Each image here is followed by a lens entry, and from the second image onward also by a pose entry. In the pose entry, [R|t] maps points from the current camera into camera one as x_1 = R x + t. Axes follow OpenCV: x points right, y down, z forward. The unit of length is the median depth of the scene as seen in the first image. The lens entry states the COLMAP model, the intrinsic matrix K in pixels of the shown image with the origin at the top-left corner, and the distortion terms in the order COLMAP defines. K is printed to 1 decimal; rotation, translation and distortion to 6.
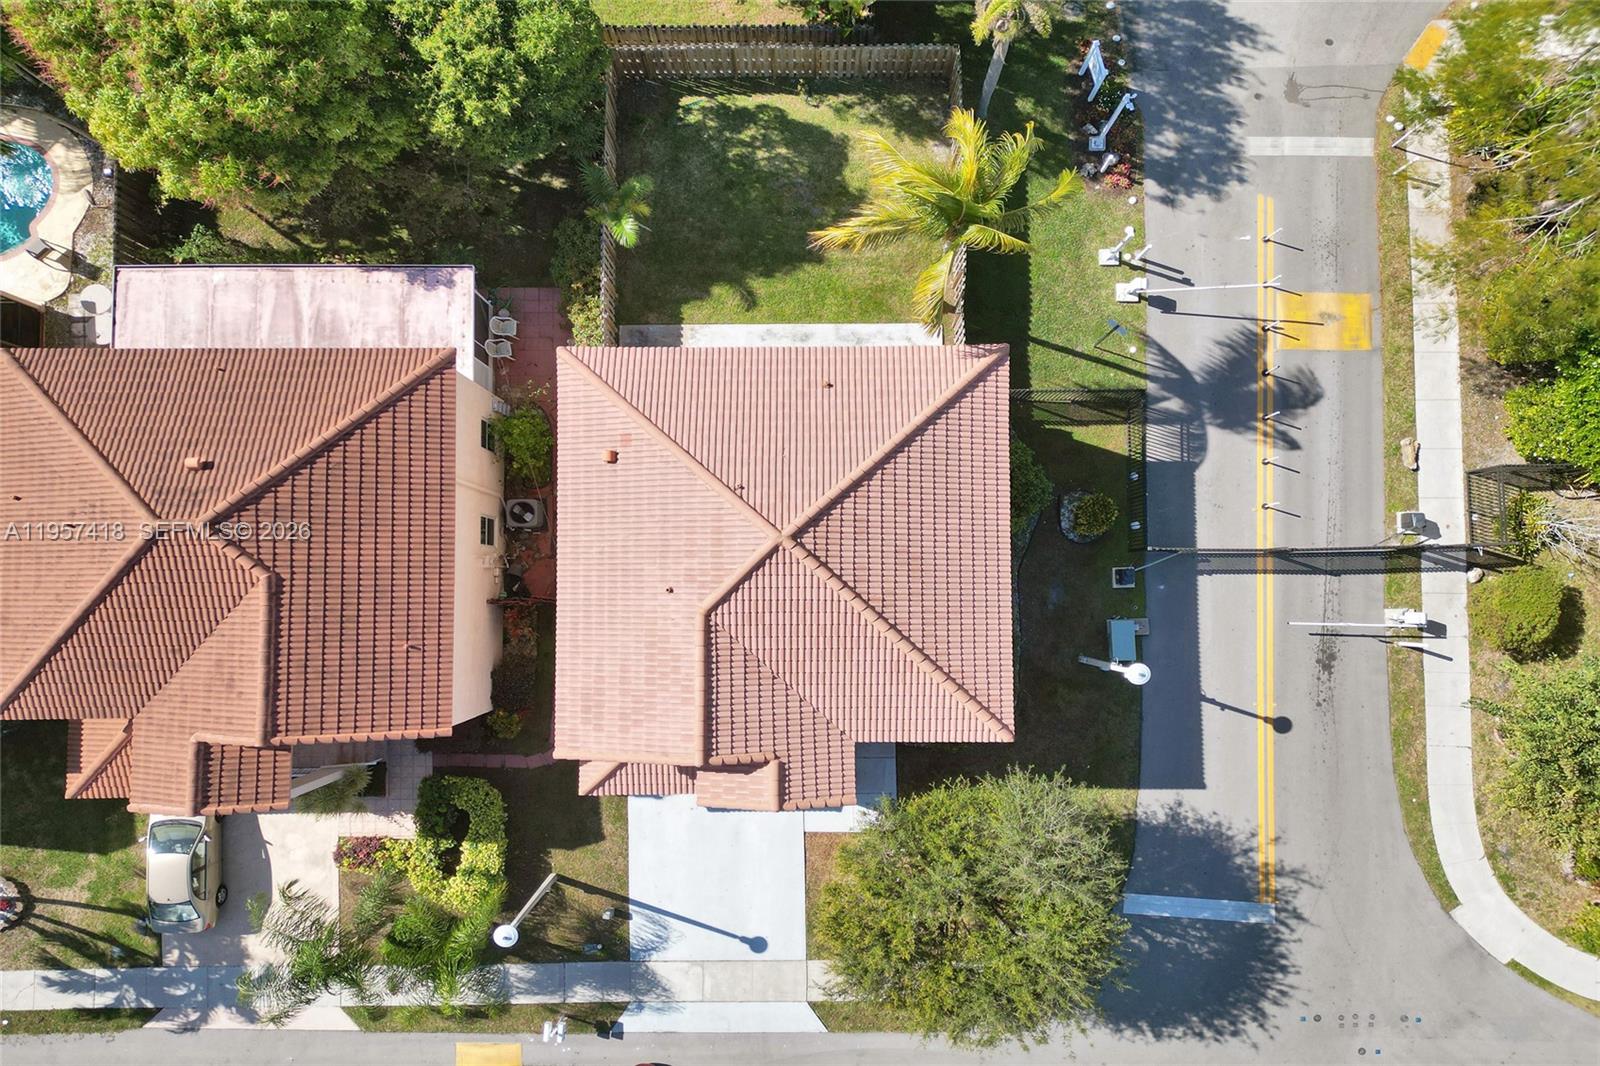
lens RADIAL K [[1106.4, 0, 805.5], [0, 1106.4, 553.5], [0, 0, 1]] dist [0.067230, -0.064804]
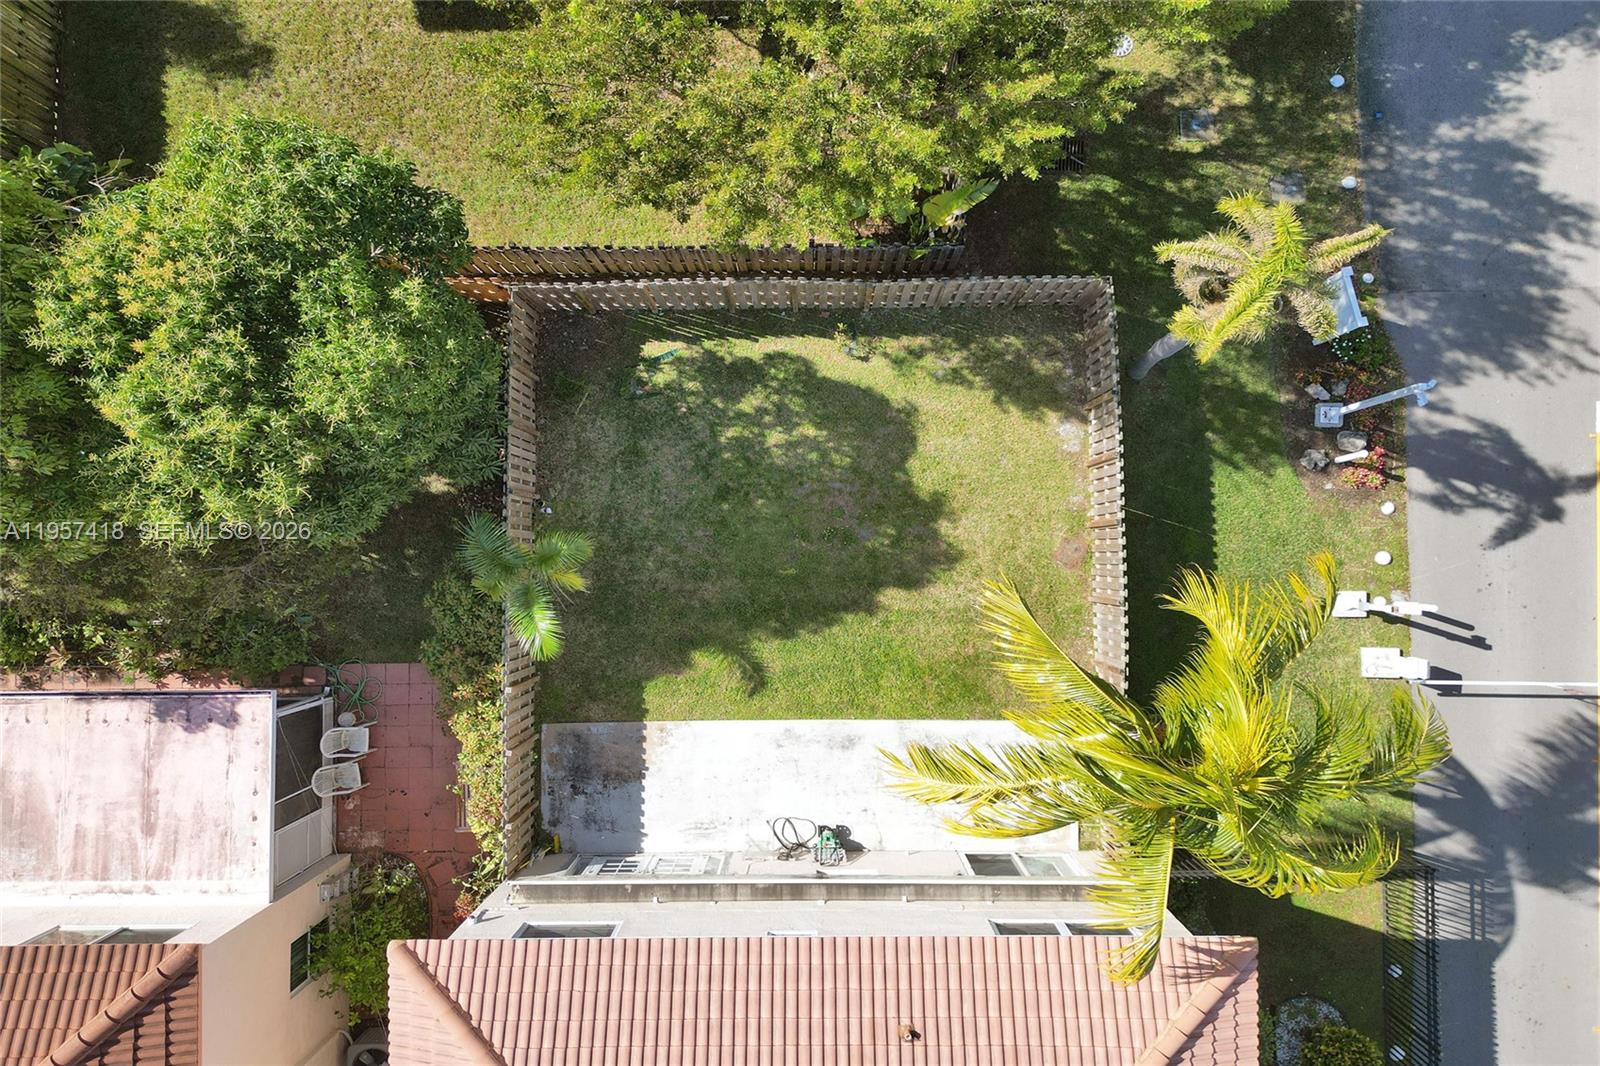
lens RADIAL K [[1092.3, 0, 800.0], [0, 1092.3, 533.0], [0, 0, 1]] dist [0.066212, -0.037195]
pose [[0.999936, -0.004159, -0.010503, -0.020561], [0.004468, 0.999553, 0.029566, -0.341576], [0.010375, -0.029611, 0.999508, 0.421741]]
